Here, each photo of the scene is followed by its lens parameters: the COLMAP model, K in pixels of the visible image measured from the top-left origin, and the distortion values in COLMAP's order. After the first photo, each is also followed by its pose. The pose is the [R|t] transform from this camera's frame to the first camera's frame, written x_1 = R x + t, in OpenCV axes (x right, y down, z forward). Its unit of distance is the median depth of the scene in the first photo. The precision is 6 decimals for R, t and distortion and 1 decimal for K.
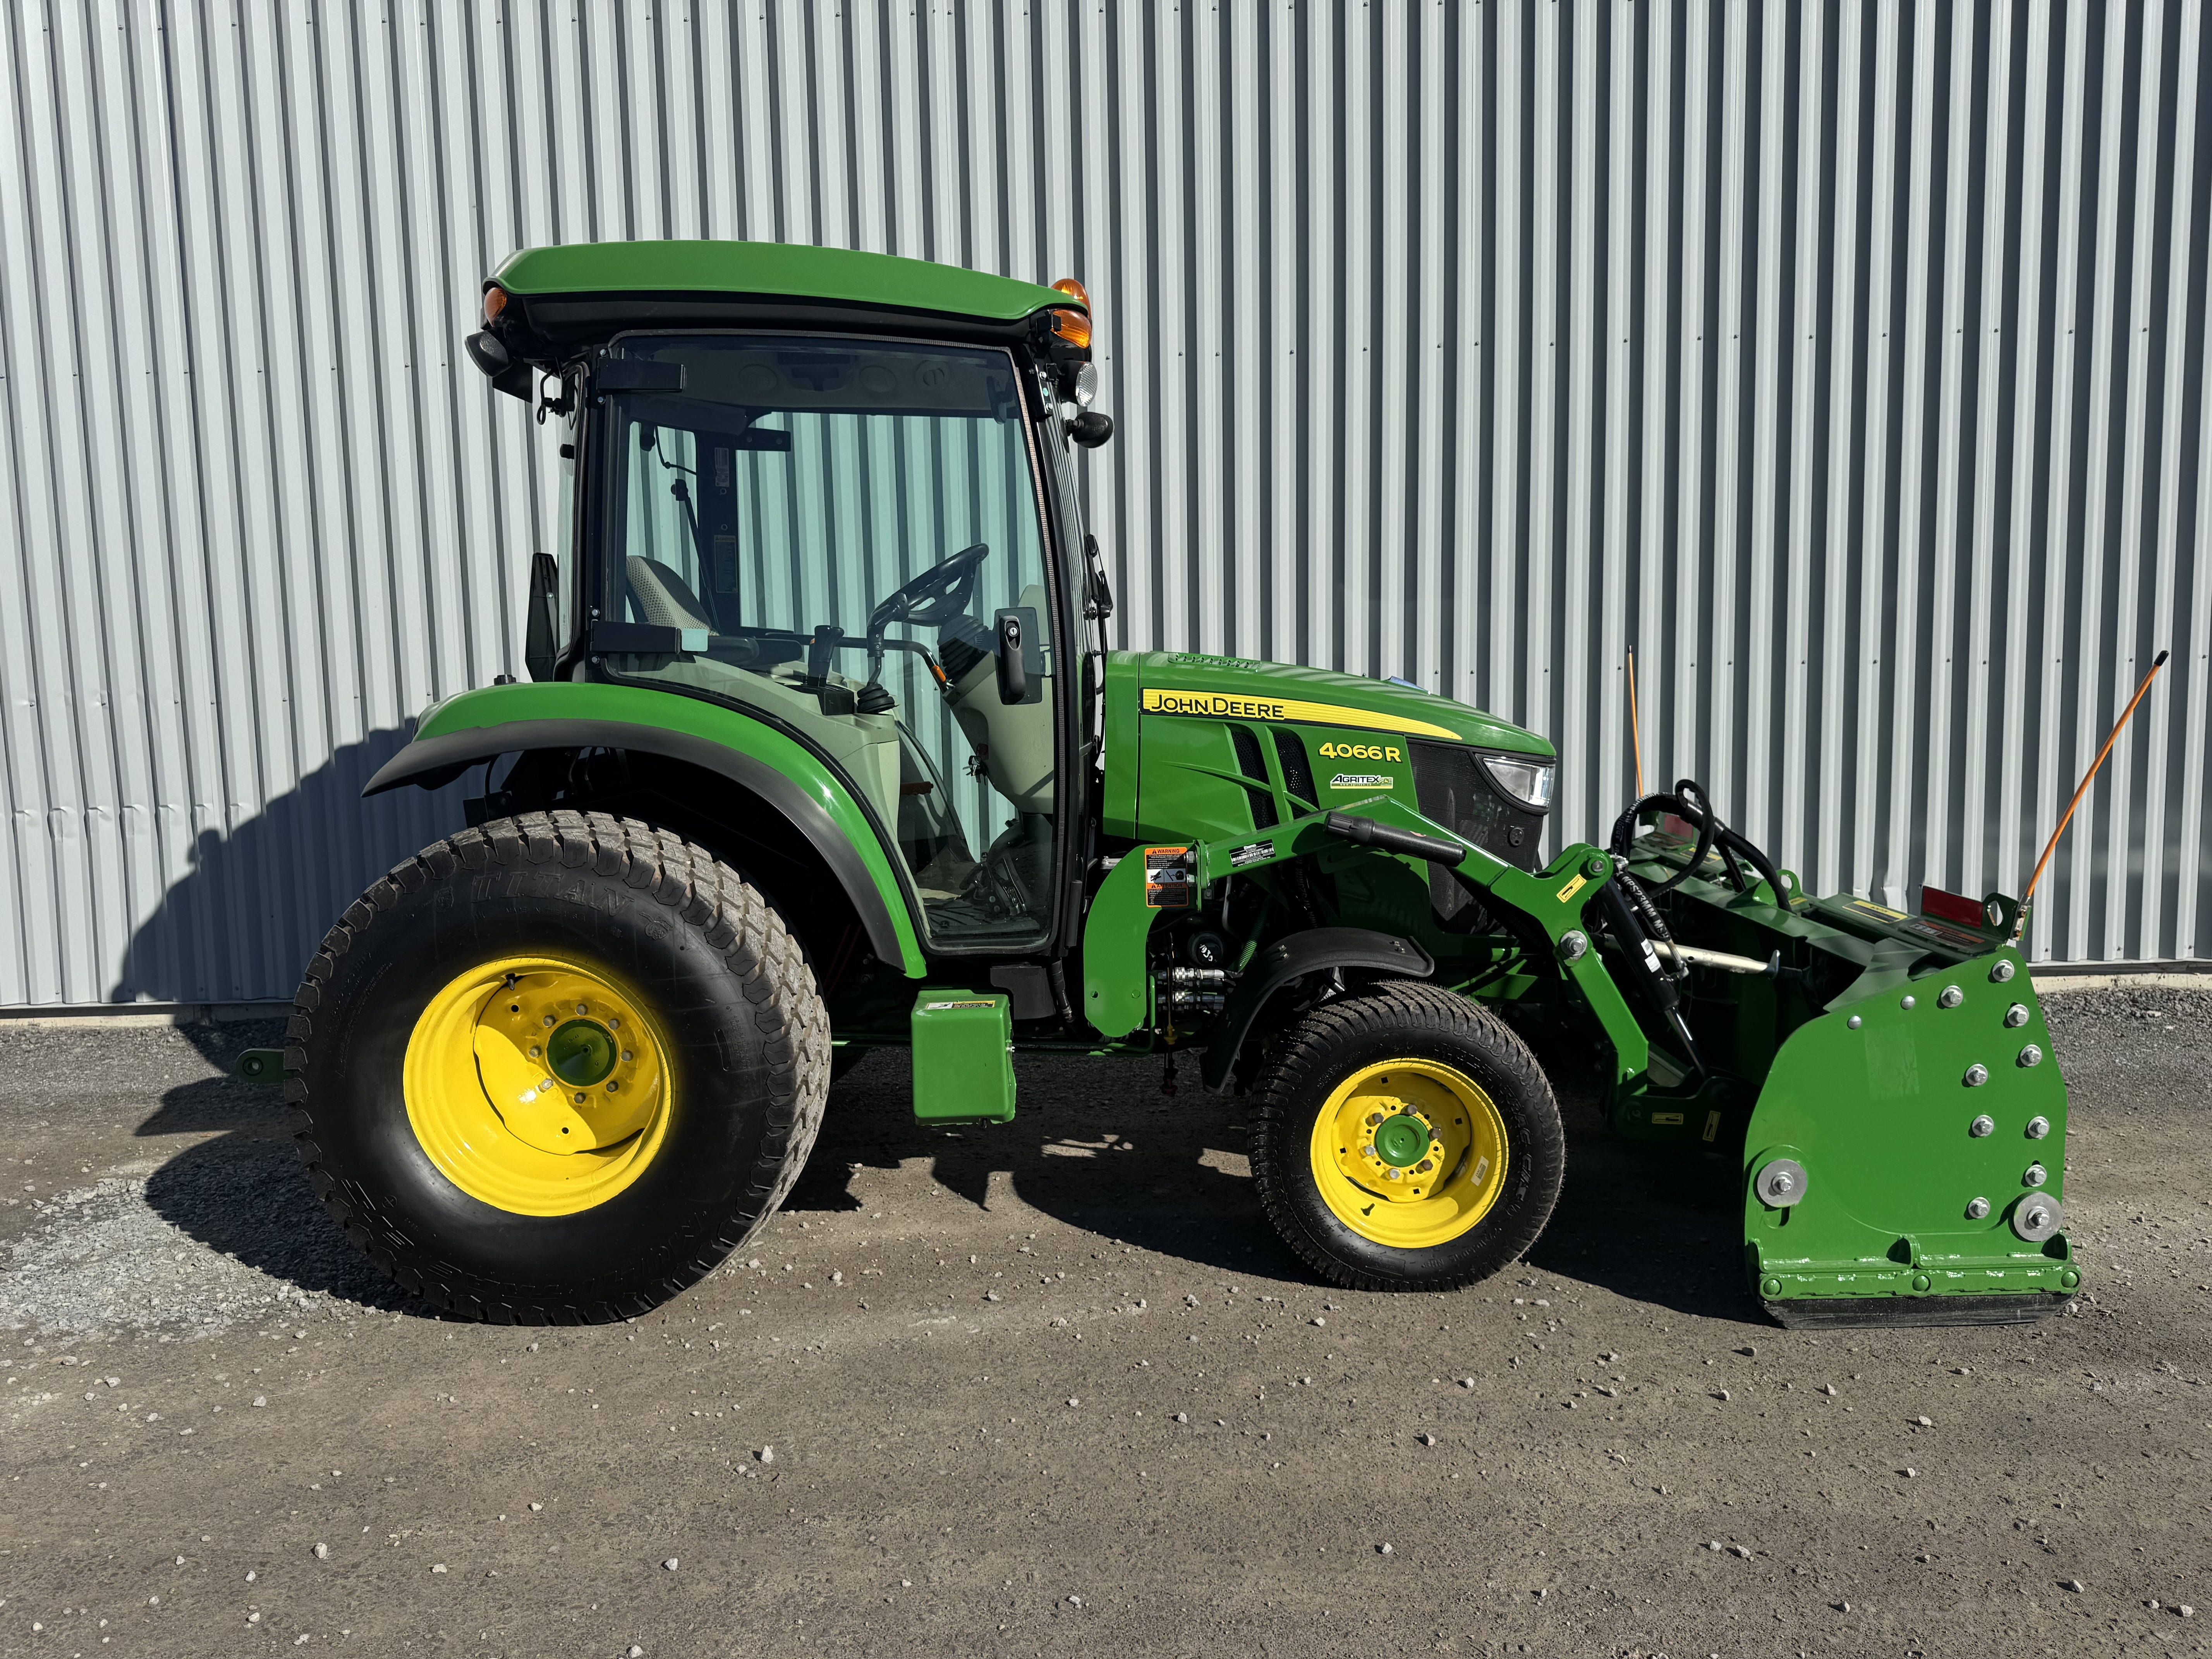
lens RADIAL K [[1549.7, 0, 1105.2], [0, 1549.7, 814.3], [0, 0, 1]] dist [0.026019, -0.015406]
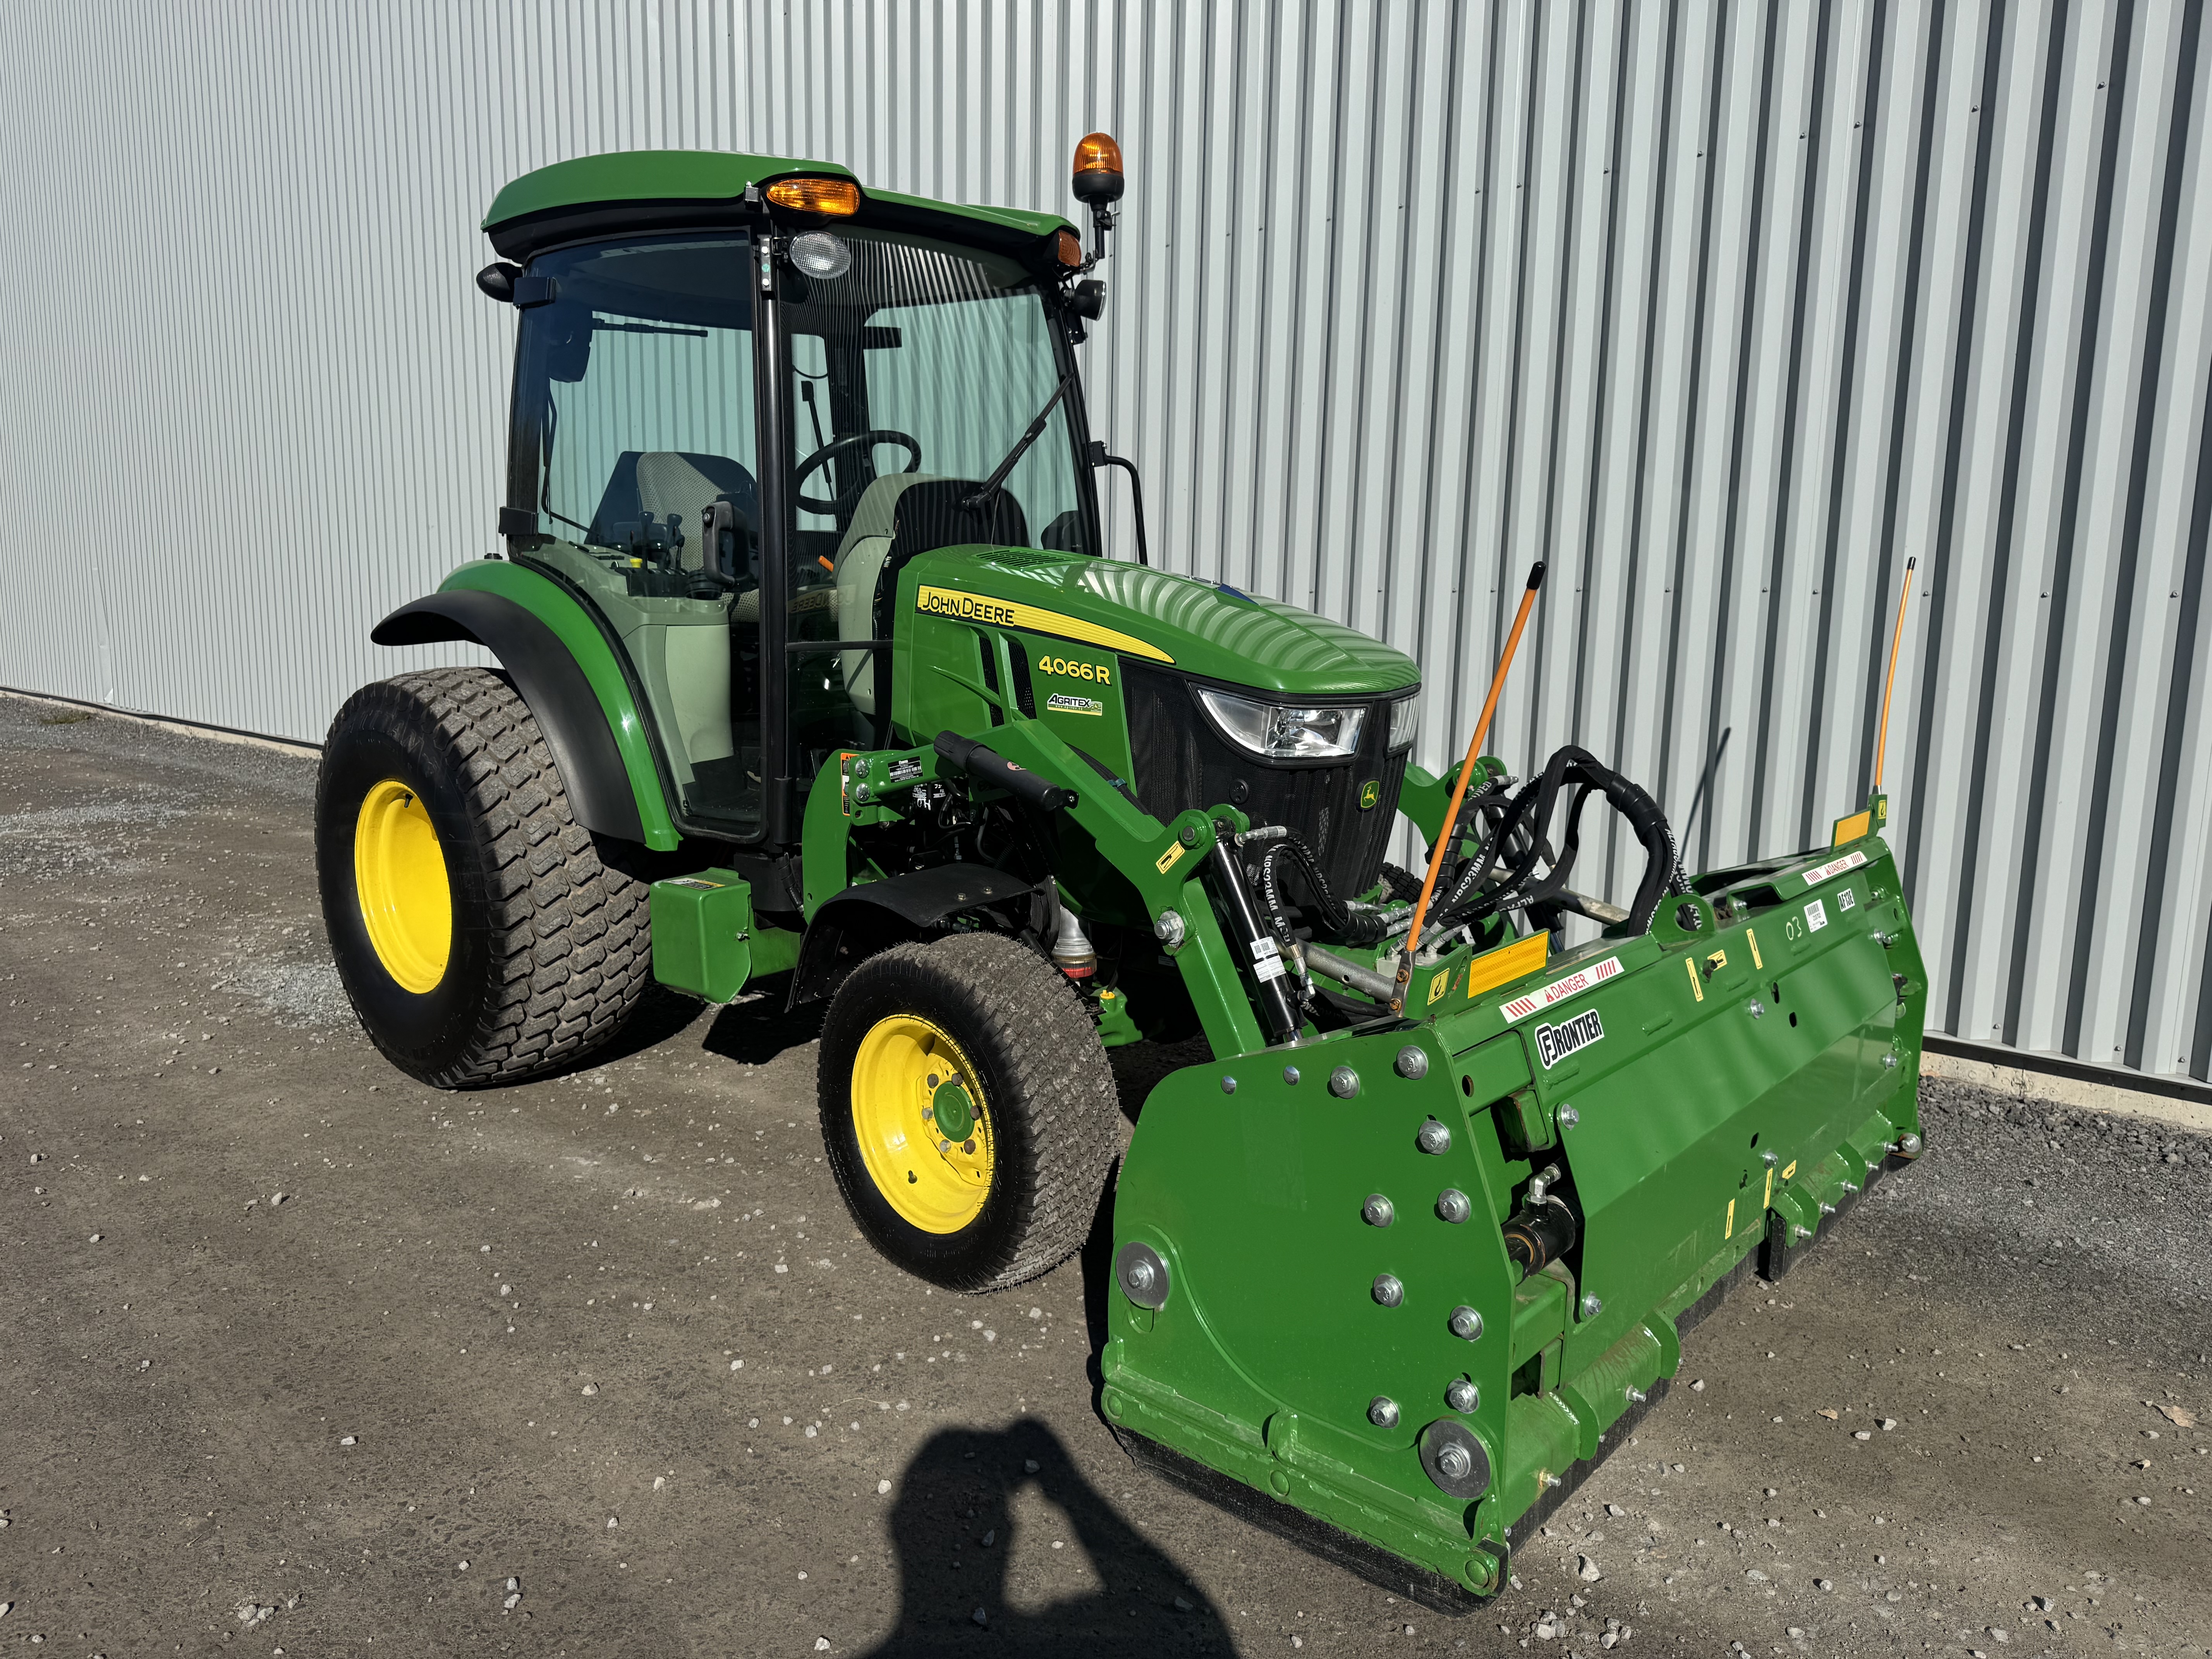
lens RADIAL K [[1549.7, 0, 1105.2], [0, 1549.7, 814.3], [0, 0, 1]] dist [0.026019, -0.015406]
pose [[0.760243, 0.130487, -0.636398, 1.118955], [-0.092999, 0.991390, 0.092178, -0.063174], [0.642947, -0.010893, 0.765833, 0.547150]]
